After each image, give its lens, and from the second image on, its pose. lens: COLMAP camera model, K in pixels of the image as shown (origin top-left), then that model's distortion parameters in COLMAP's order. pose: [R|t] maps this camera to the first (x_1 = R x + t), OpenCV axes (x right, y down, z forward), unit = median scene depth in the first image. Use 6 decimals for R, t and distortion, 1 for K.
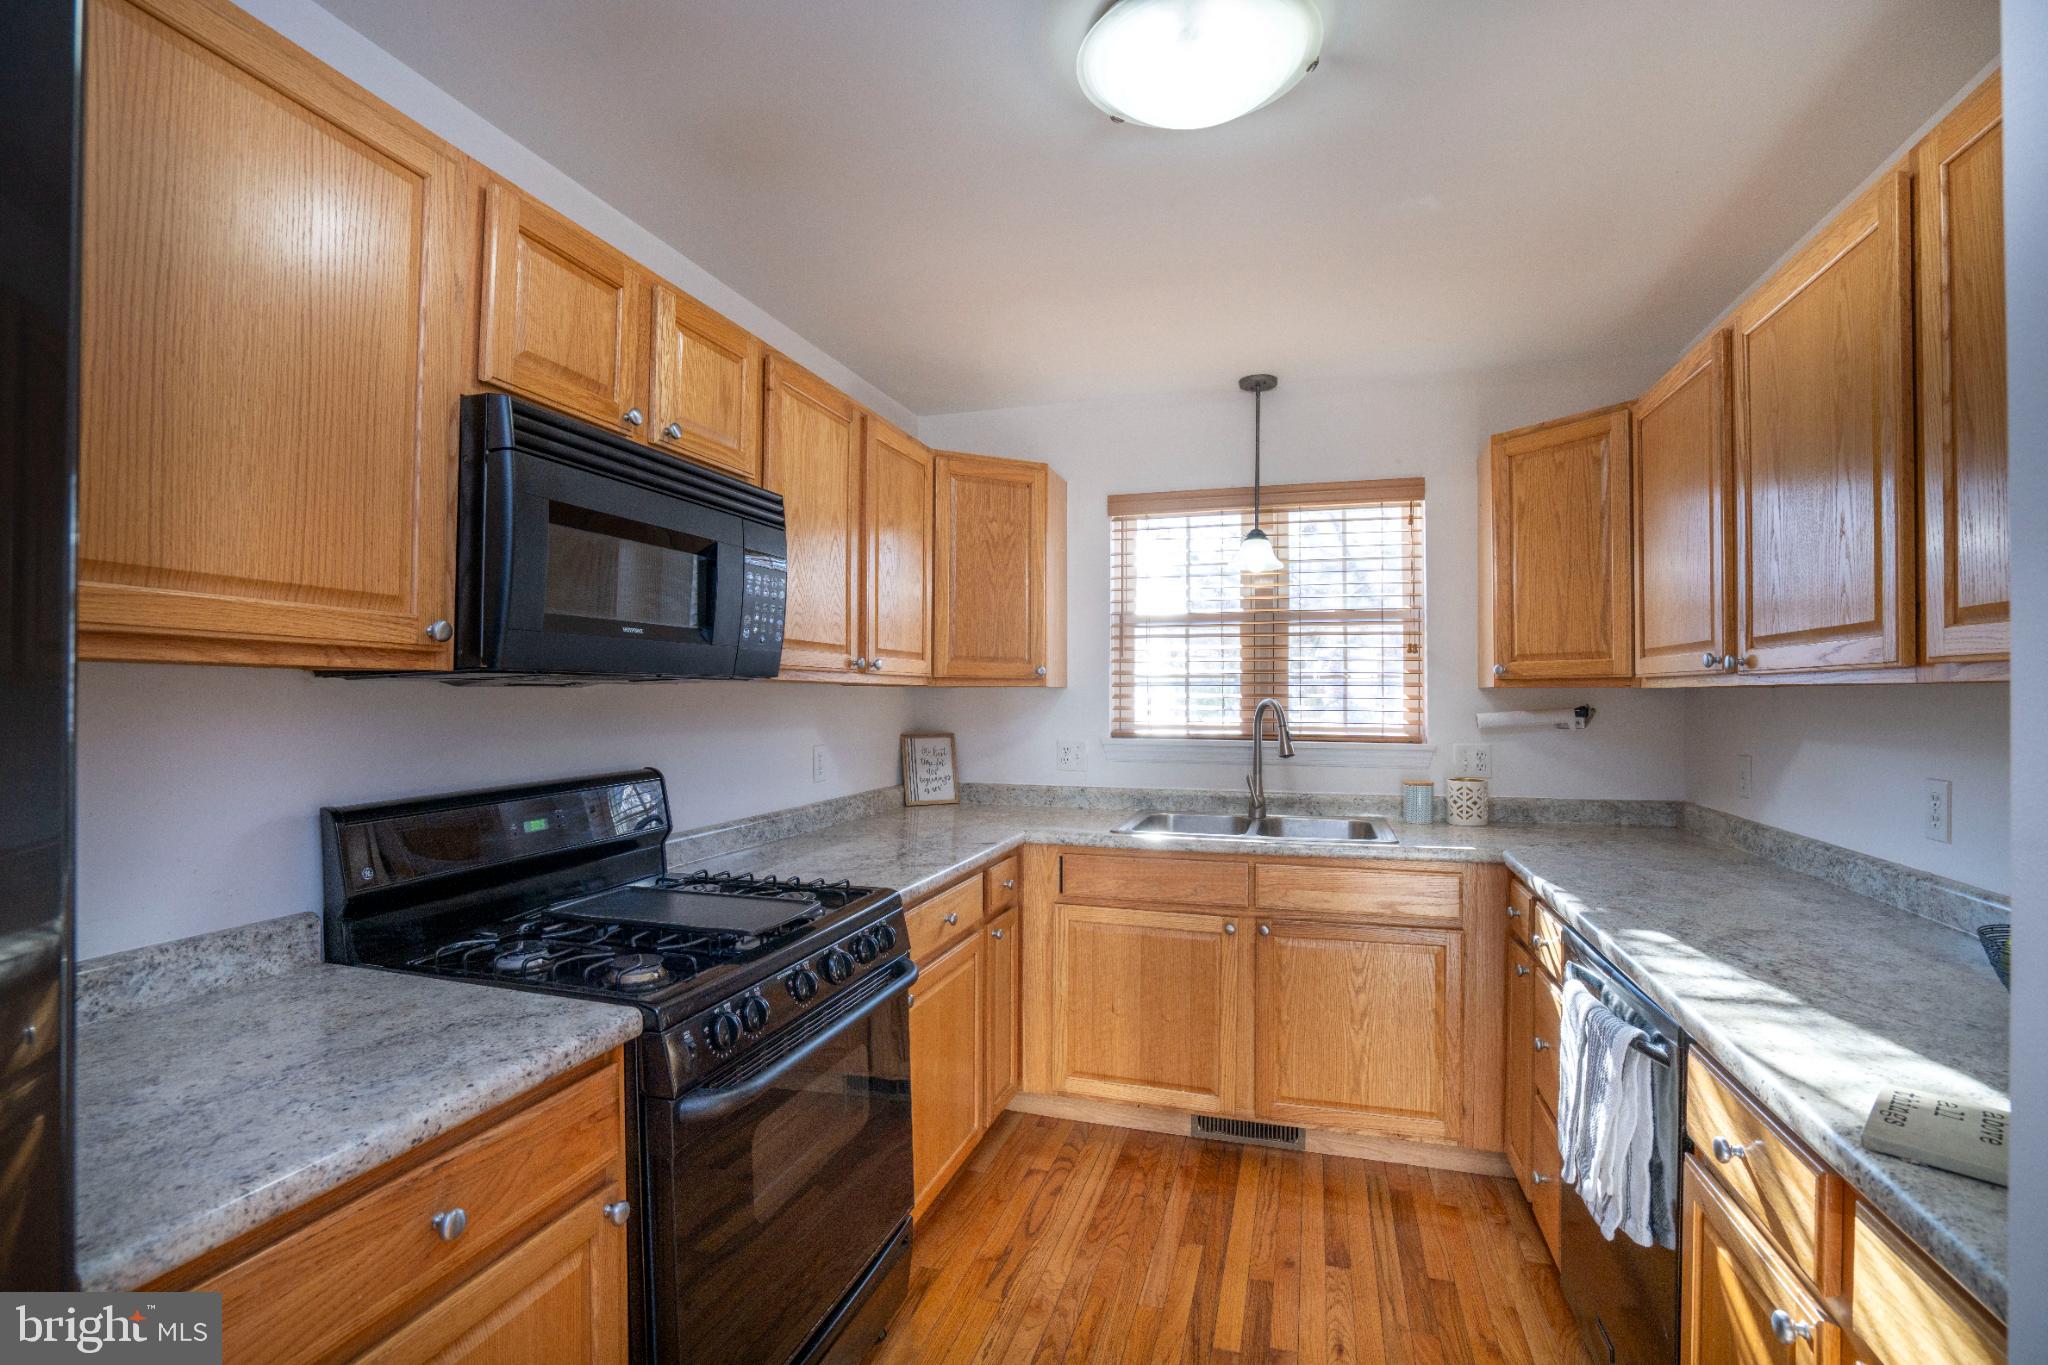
lens RADIAL K [[949.5, 0, 1018.8], [0, 949.5, 690.5], [0, 0, 1]] dist [-0.062958, 0.028806]
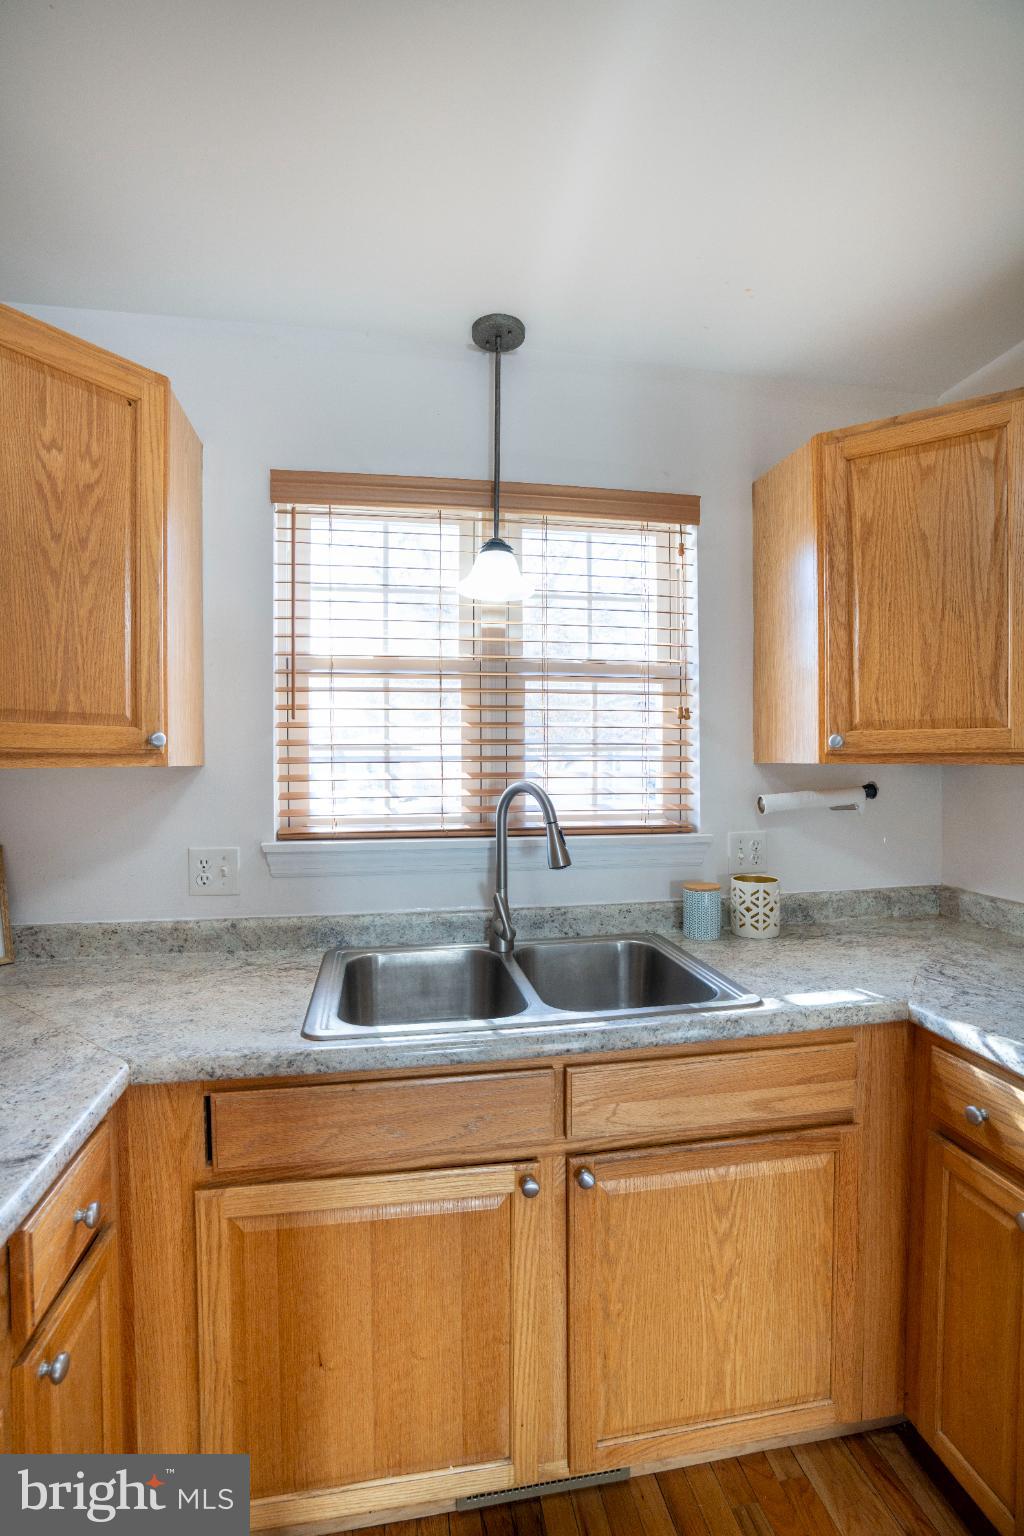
lens RADIAL K [[712.1, 0, 515.6], [0, 712.1, 773.6], [0, 0, 1]] dist [-0.062958, 0.028806]
pose [[0.885414, -0.015448, 0.464546, 0.020584], [0.004290, 0.999677, 0.025067, -0.011486], [-0.464783, -0.020201, 0.885194, 0.616974]]
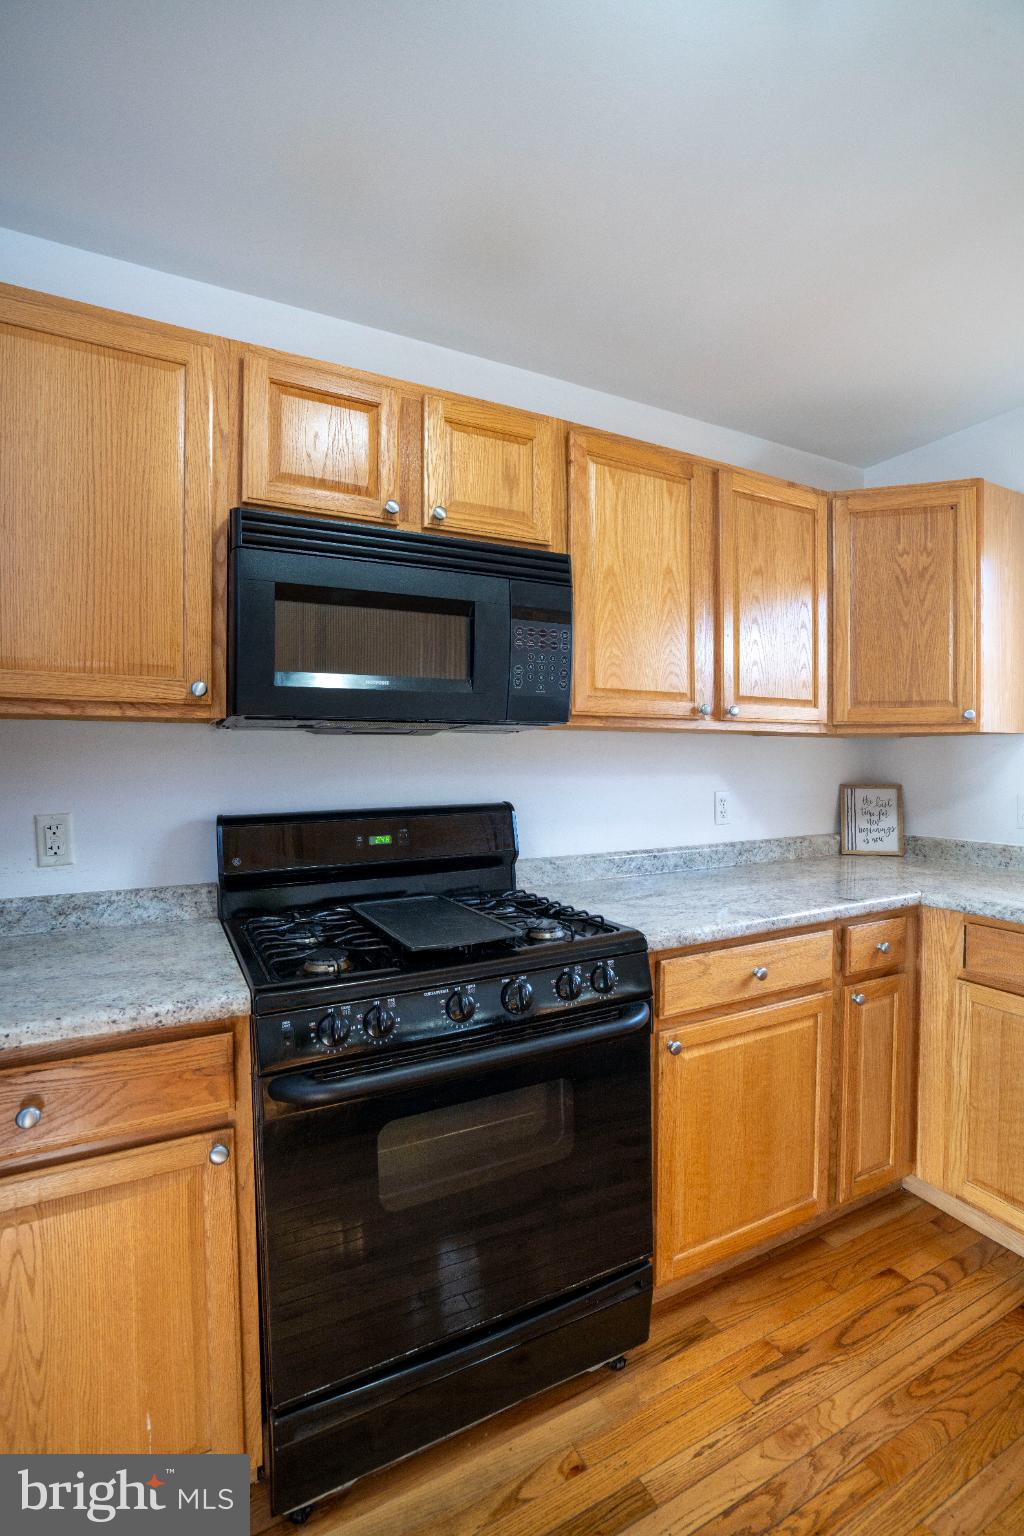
lens RADIAL K [[712.1, 0, 515.6], [0, 712.1, 773.6], [0, 0, 1]] dist [-0.062958, 0.028806]
pose [[0.708120, 0.008959, -0.706036, 0.210691], [0.008314, 0.999744, 0.021024, 0.020285], [0.706043, -0.020758, 0.707864, 0.276720]]
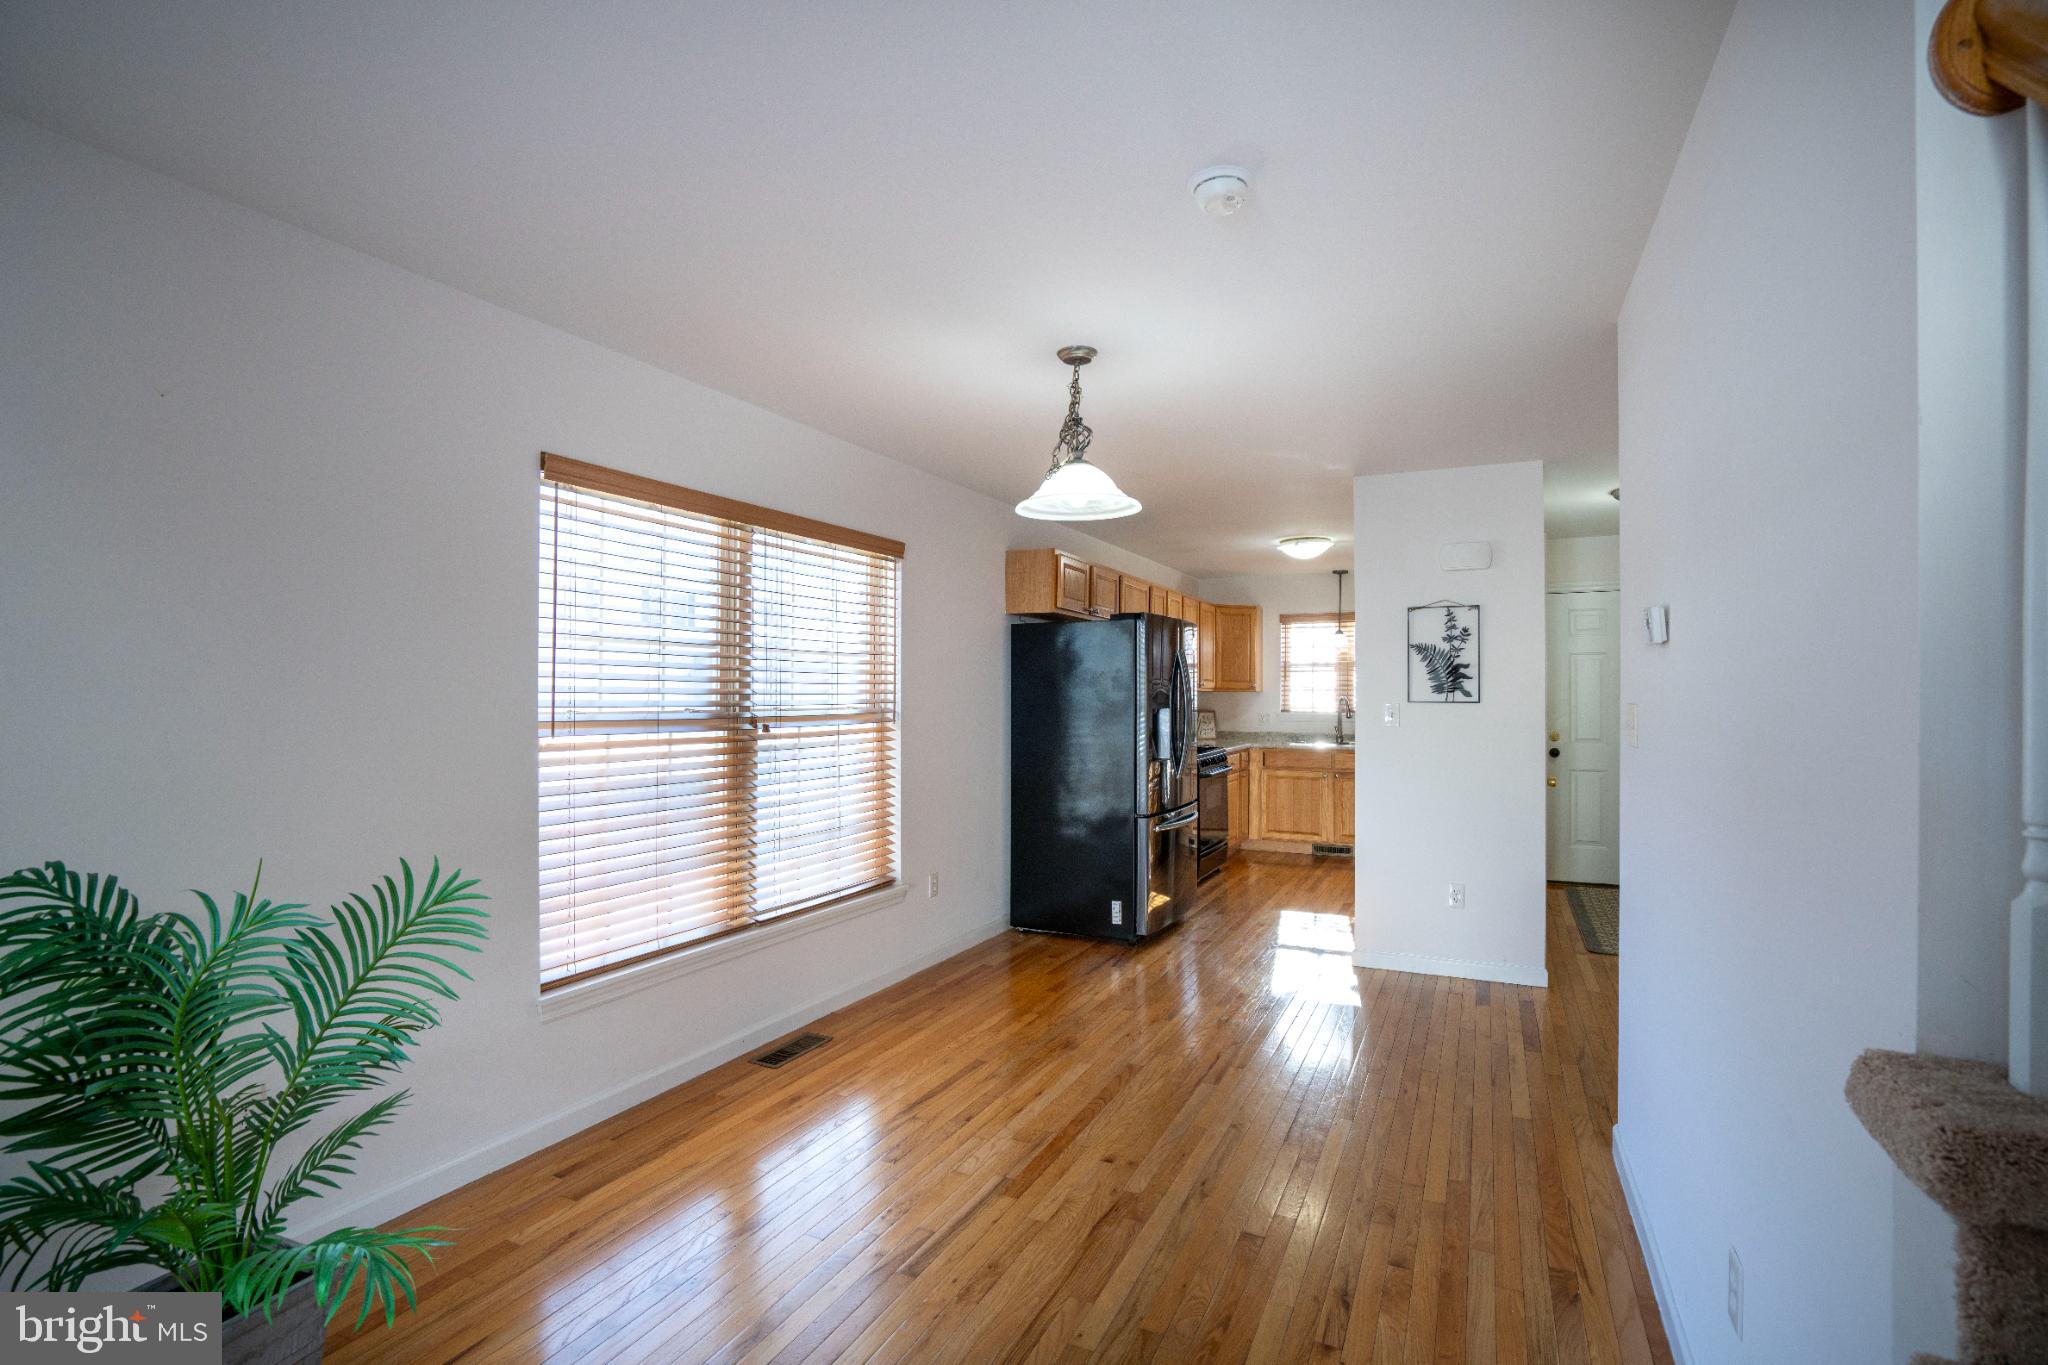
lens RADIAL K [[949.5, 0, 1018.8], [0, 949.5, 690.5], [0, 0, 1]] dist [-0.062958, 0.028806]
pose [[0.986716, -0.000838, -0.162452, -0.224212], [0.000513, 0.999998, -0.002044, -0.002397], [0.162453, 0.001933, 0.986714, -1.948631]]
